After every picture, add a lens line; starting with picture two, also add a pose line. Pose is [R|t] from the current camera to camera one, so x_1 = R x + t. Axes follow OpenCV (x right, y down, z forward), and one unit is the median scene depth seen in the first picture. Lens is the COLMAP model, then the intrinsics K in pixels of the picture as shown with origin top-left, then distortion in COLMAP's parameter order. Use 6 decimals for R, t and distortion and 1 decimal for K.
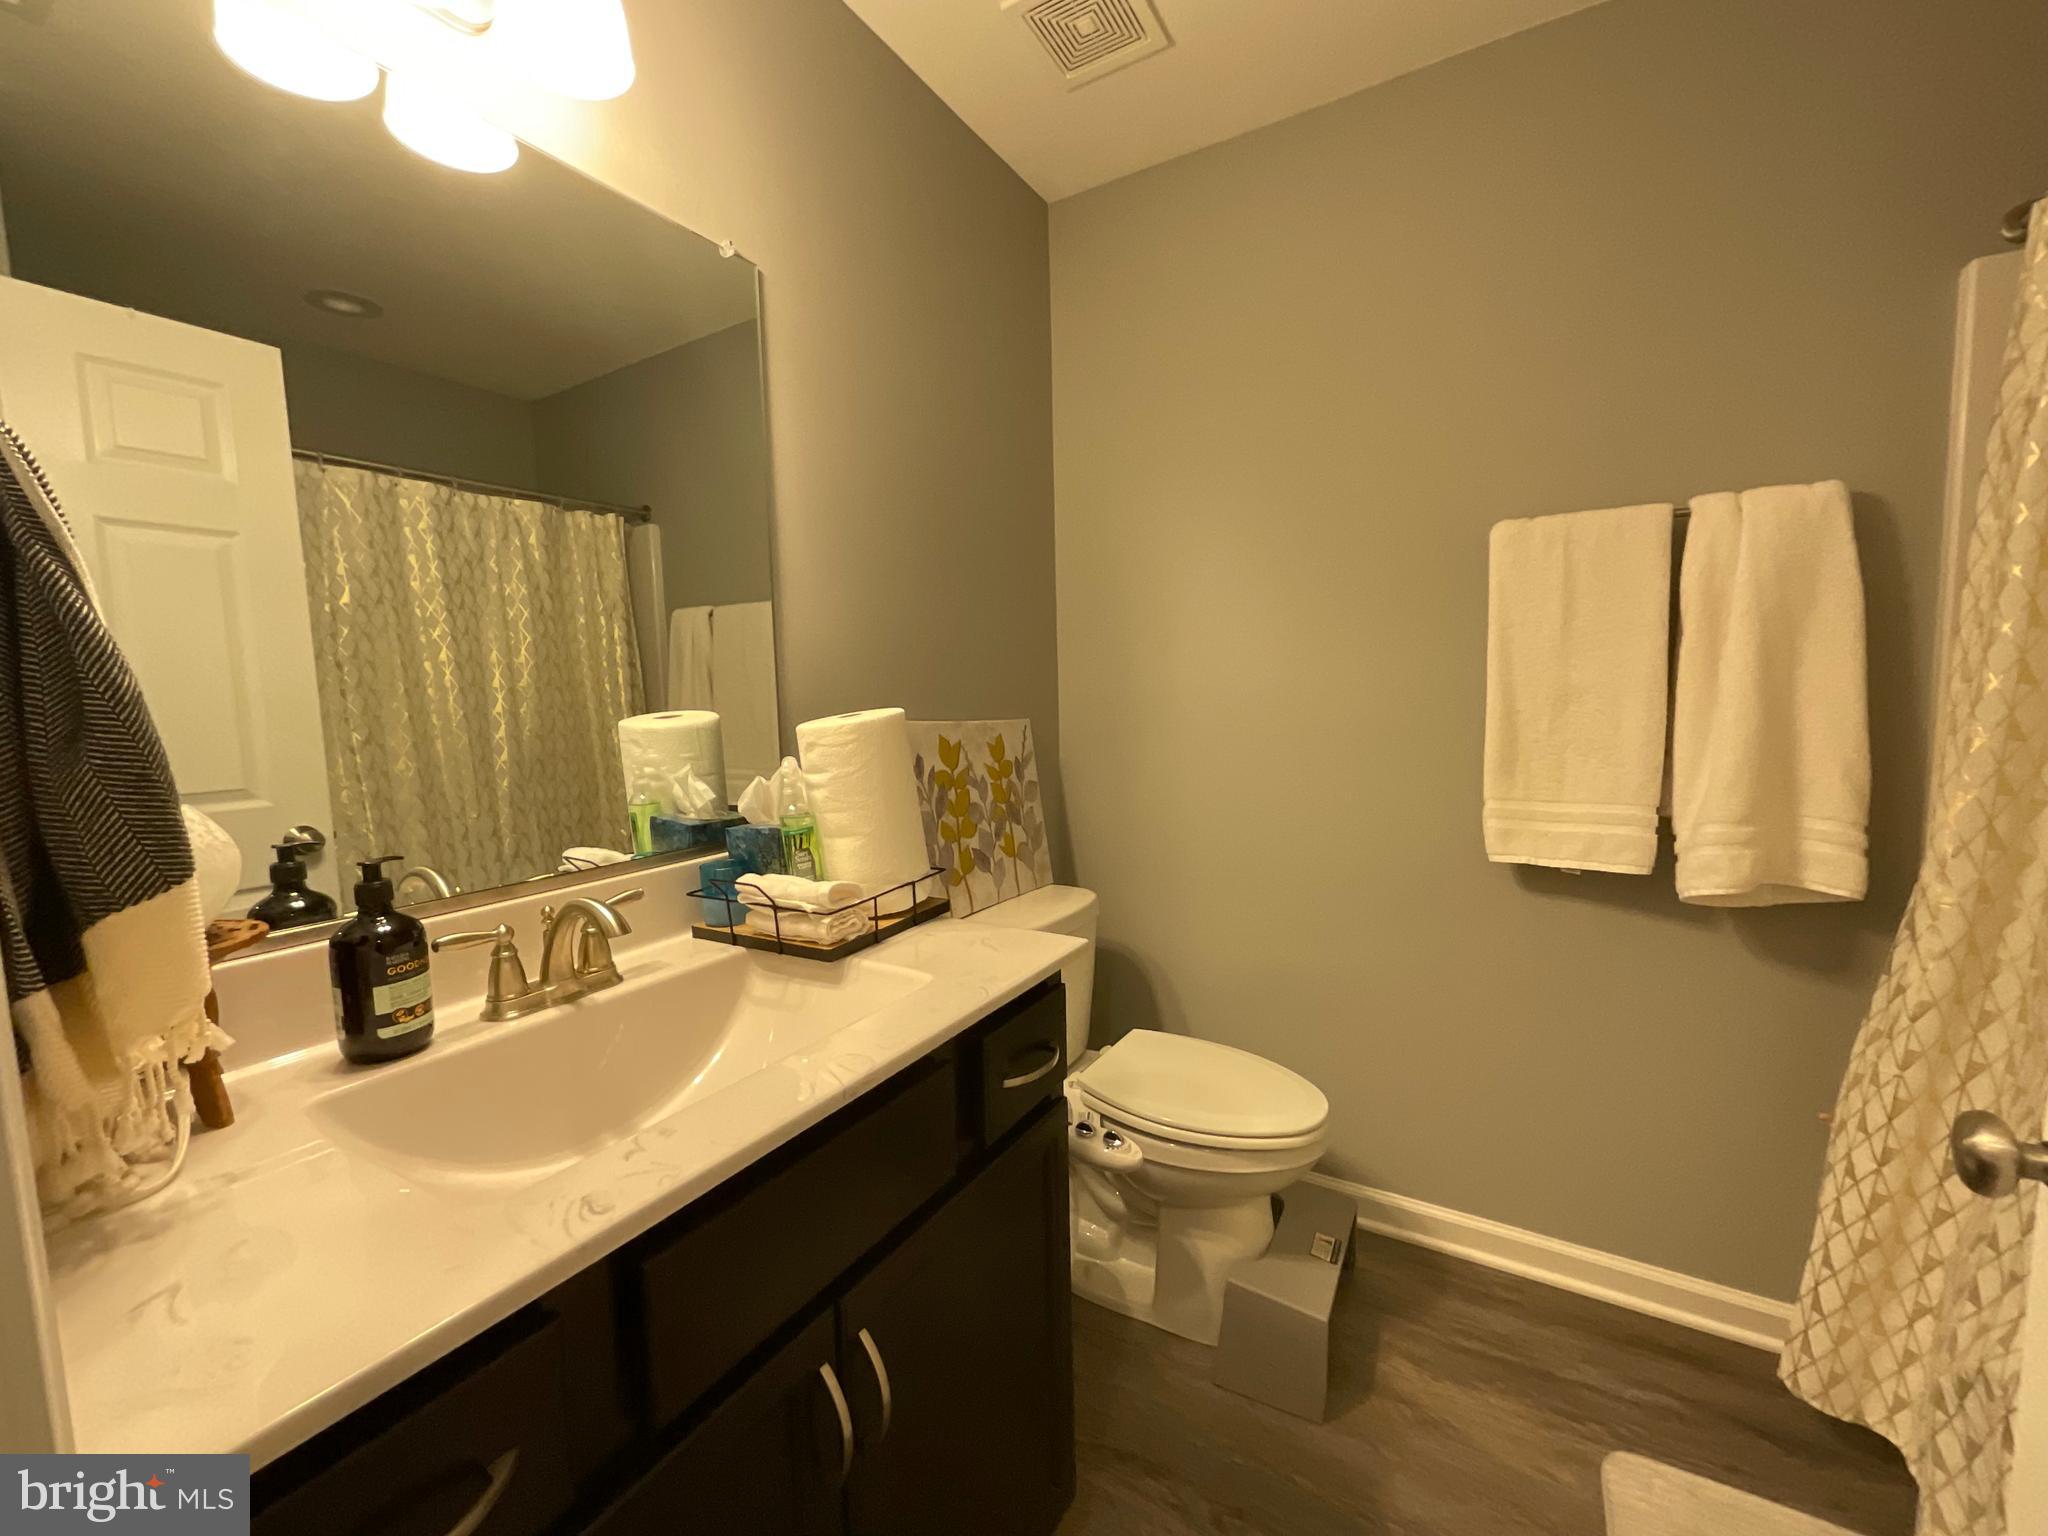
lens RADIAL K [[829.8, 0, 1028.2], [0, 829.8, 770.1], [0, 0, 1]] dist [-0.001101, -0.000611]
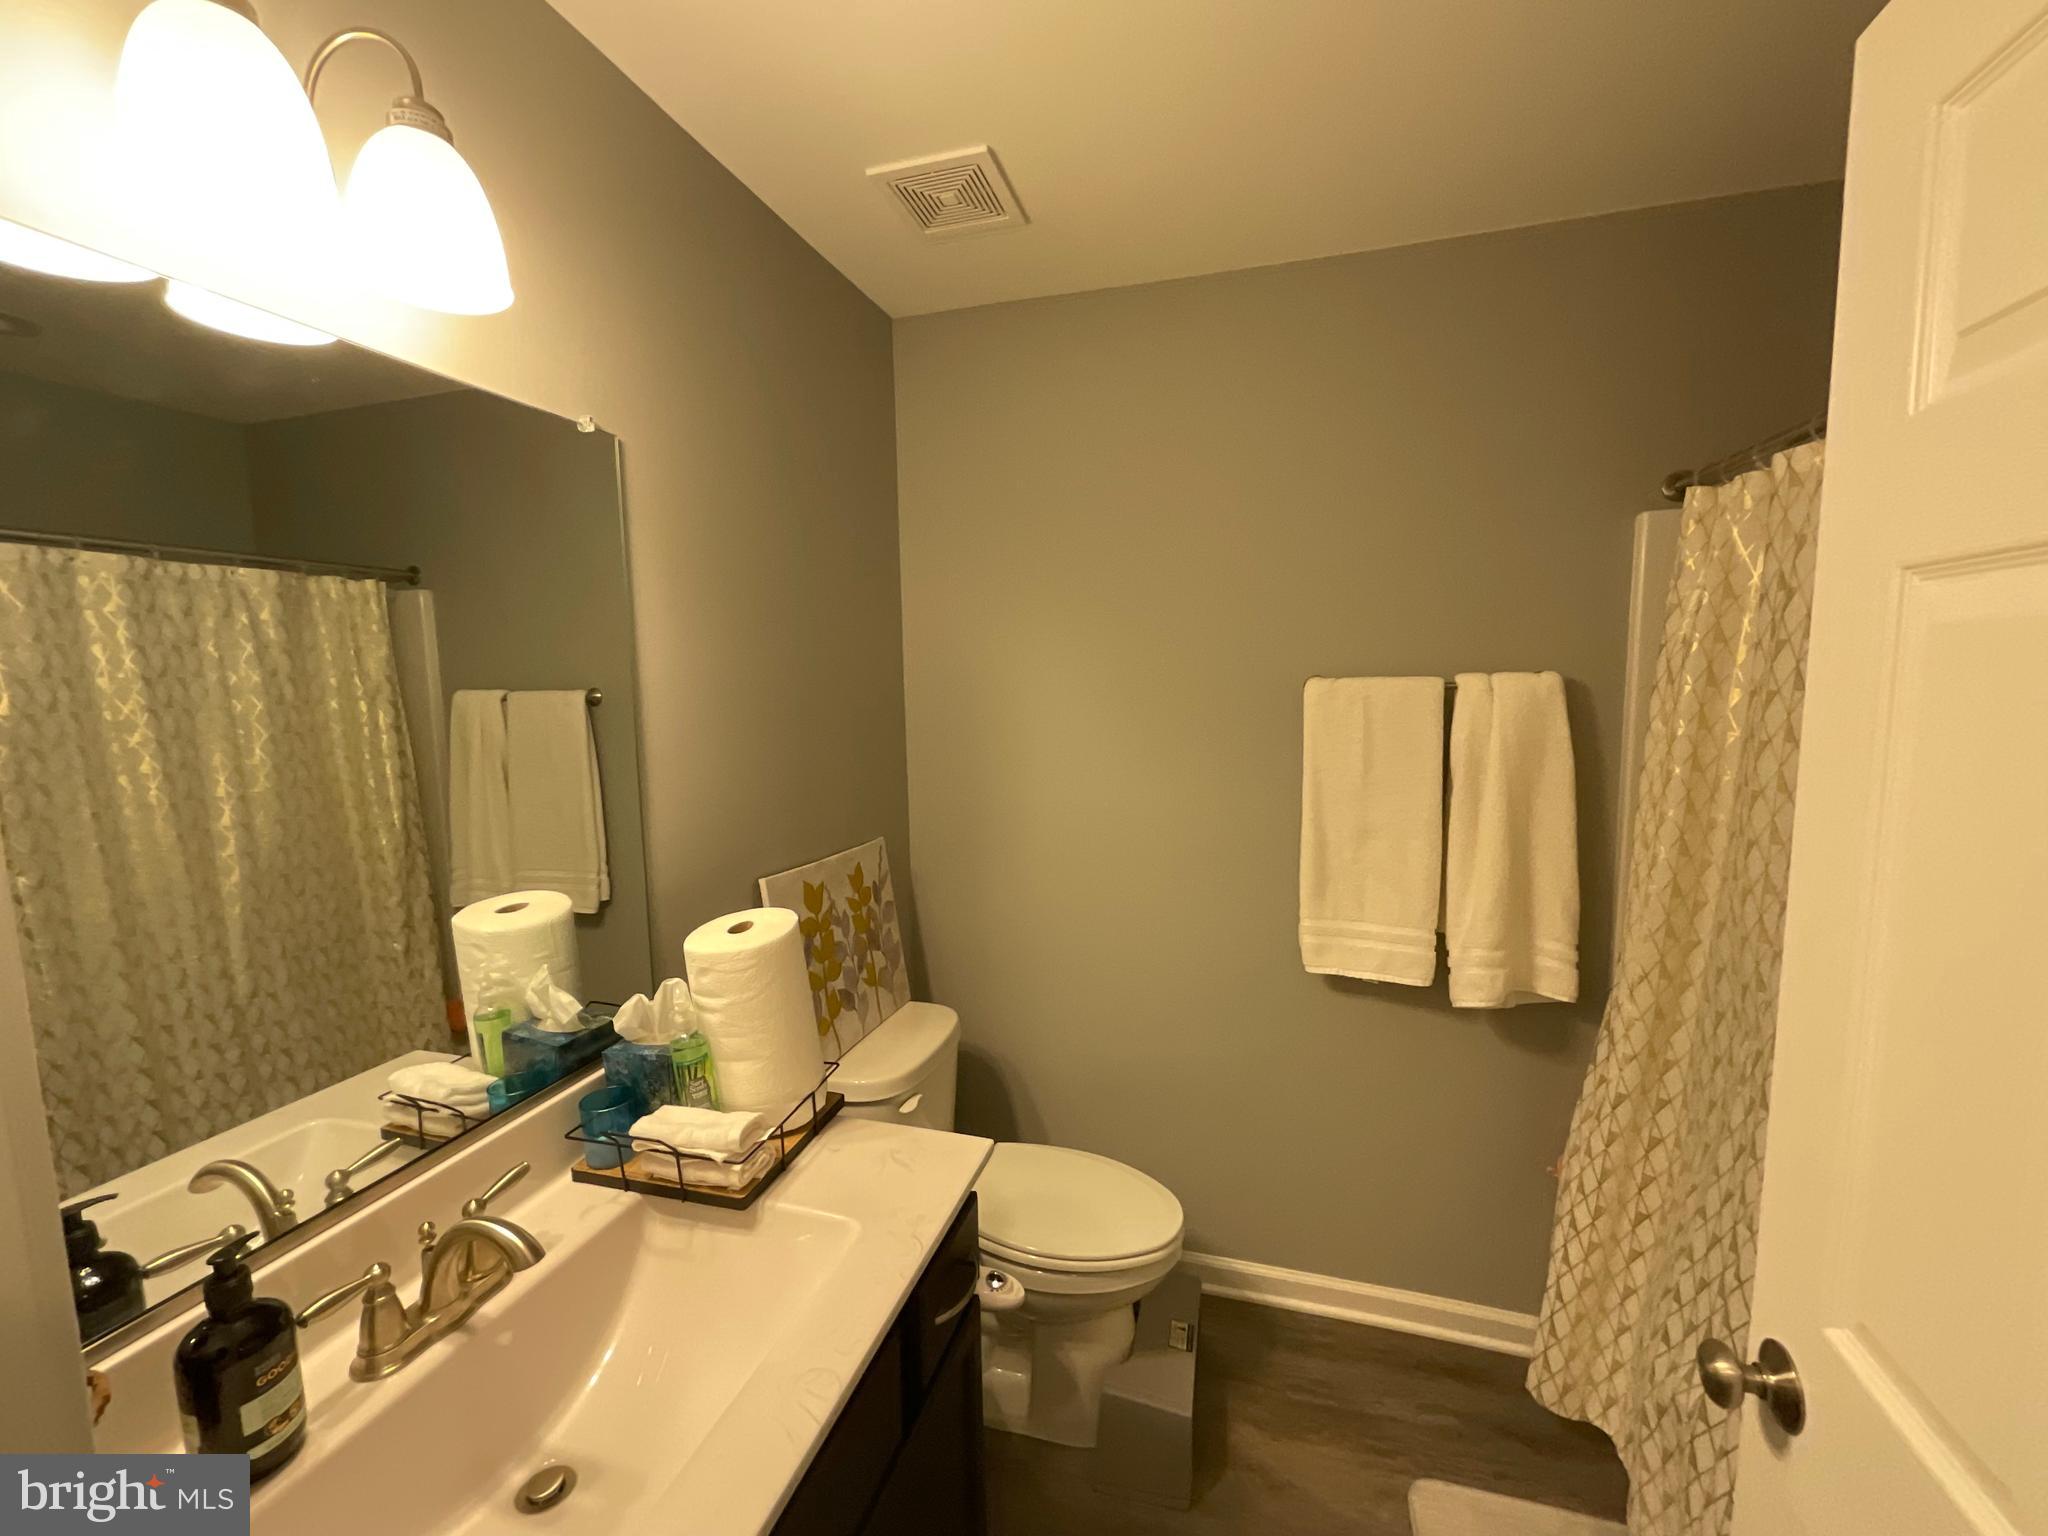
lens RADIAL K [[829.8, 0, 1031.6], [0, 829.8, 766.4], [0, 0, 1]] dist [-0.001101, -0.000611]
pose [[0.967865, -0.018098, 0.250816, -0.104790], [0.016691, 0.999831, 0.007735, -0.210122], [-0.250914, -0.003300, 0.968004, -0.017502]]
